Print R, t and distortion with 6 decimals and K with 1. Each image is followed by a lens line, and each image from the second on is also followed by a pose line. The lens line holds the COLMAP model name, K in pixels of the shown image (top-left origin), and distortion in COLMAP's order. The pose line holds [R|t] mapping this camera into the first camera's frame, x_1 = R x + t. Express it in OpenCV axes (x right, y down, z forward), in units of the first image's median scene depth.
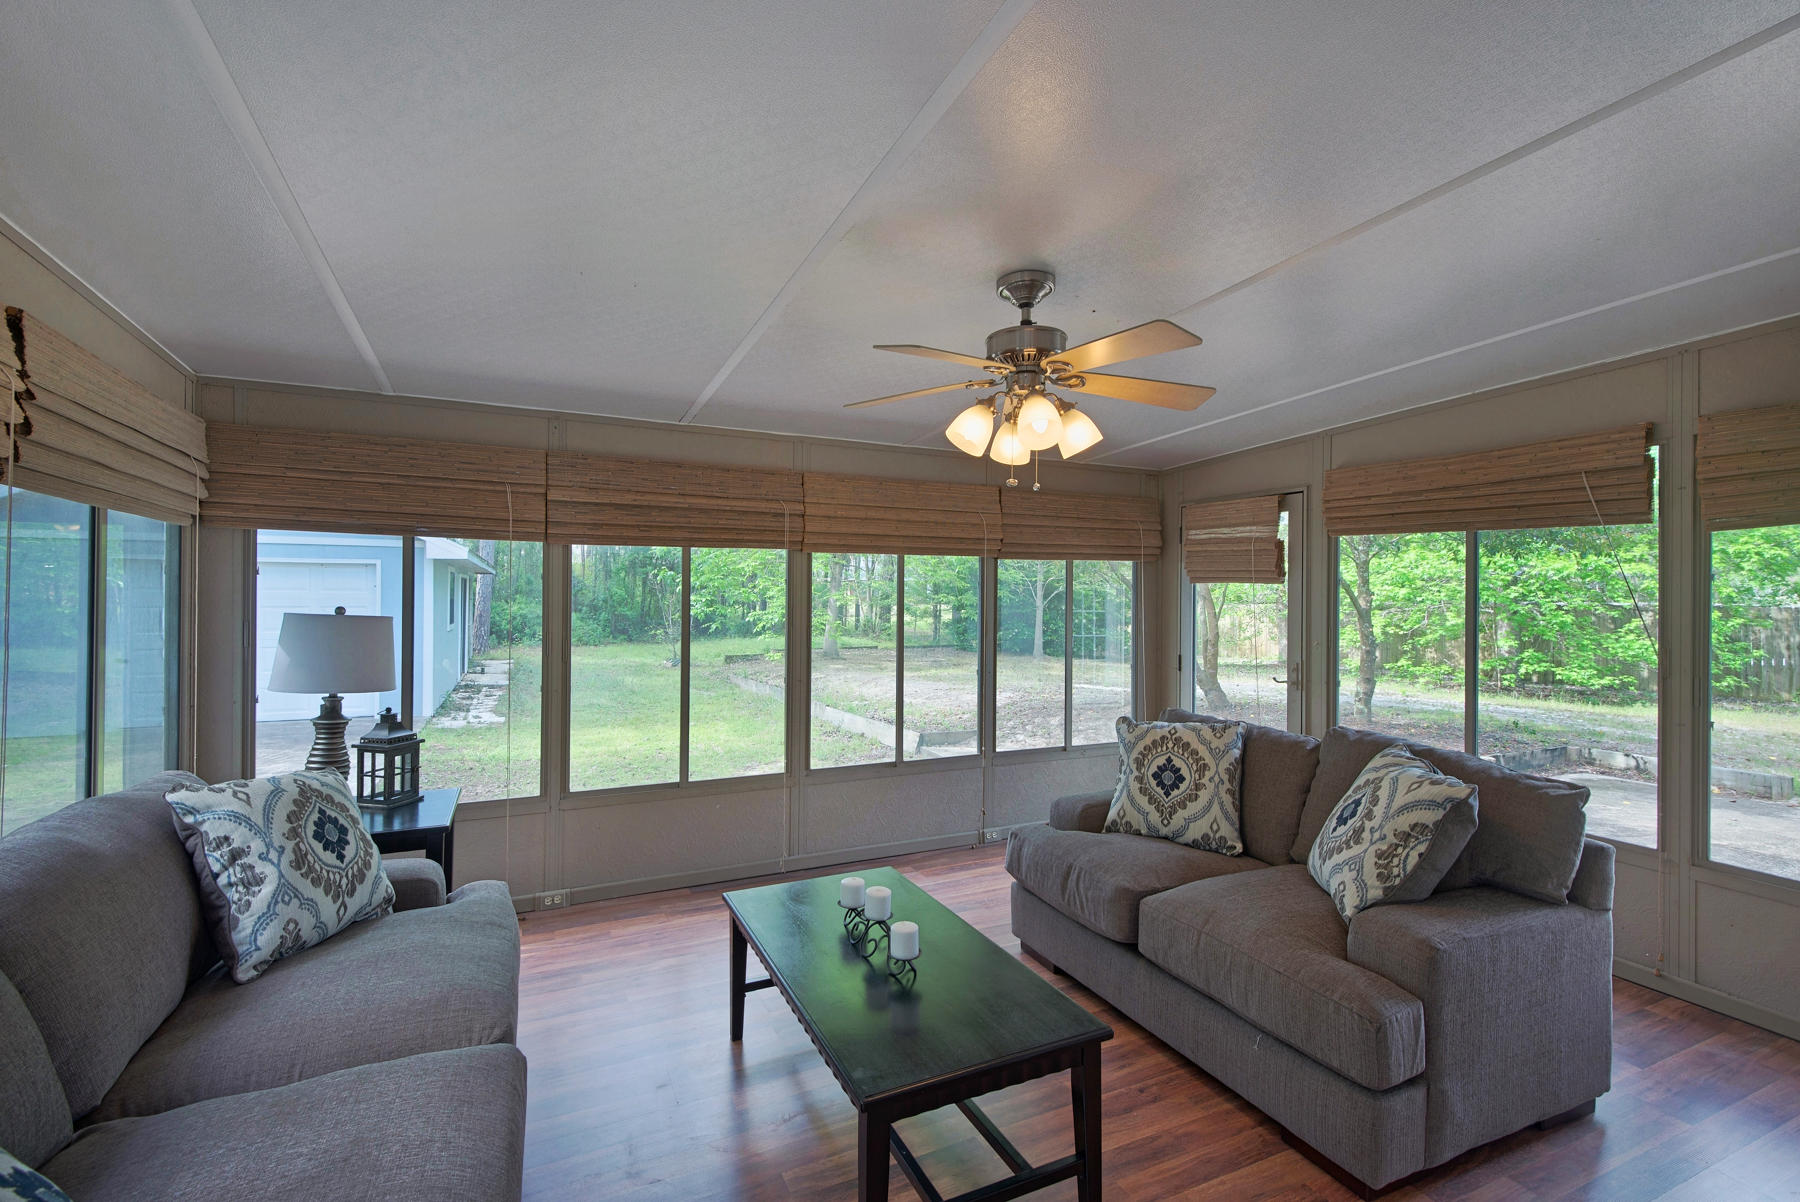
lens RADIAL K [[808.7, 0, 910.6], [0, 808.7, 571.3], [0, 0, 1]] dist [0.034142, -0.020787]
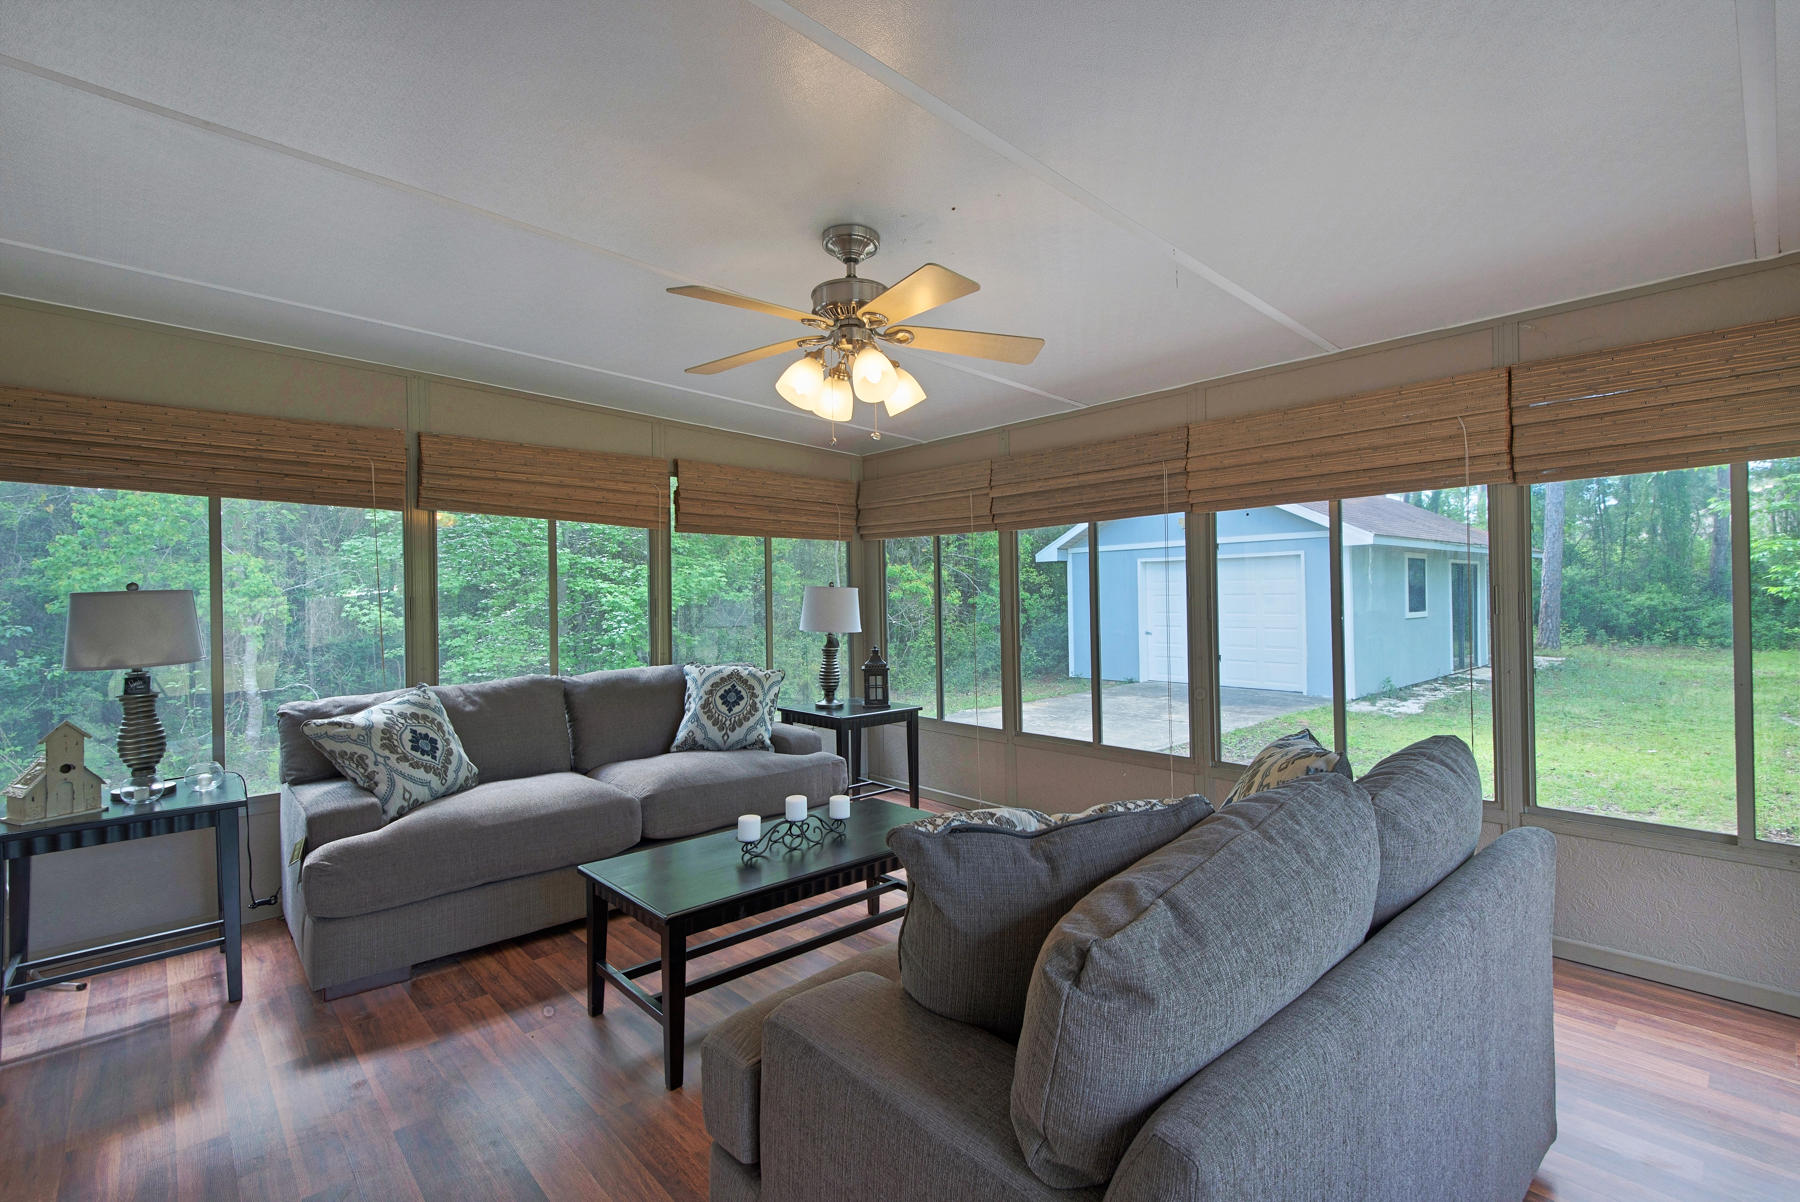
lens RADIAL K [[808.7, 0, 910.6], [0, 808.7, 571.3], [0, 0, 1]] dist [0.034142, -0.020787]
pose [[0.296035, -0.041573, -0.954272, 0.660828], [0.046964, 0.998478, -0.028930, 0.055916], [0.954022, -0.036252, 0.297536, 0.432686]]
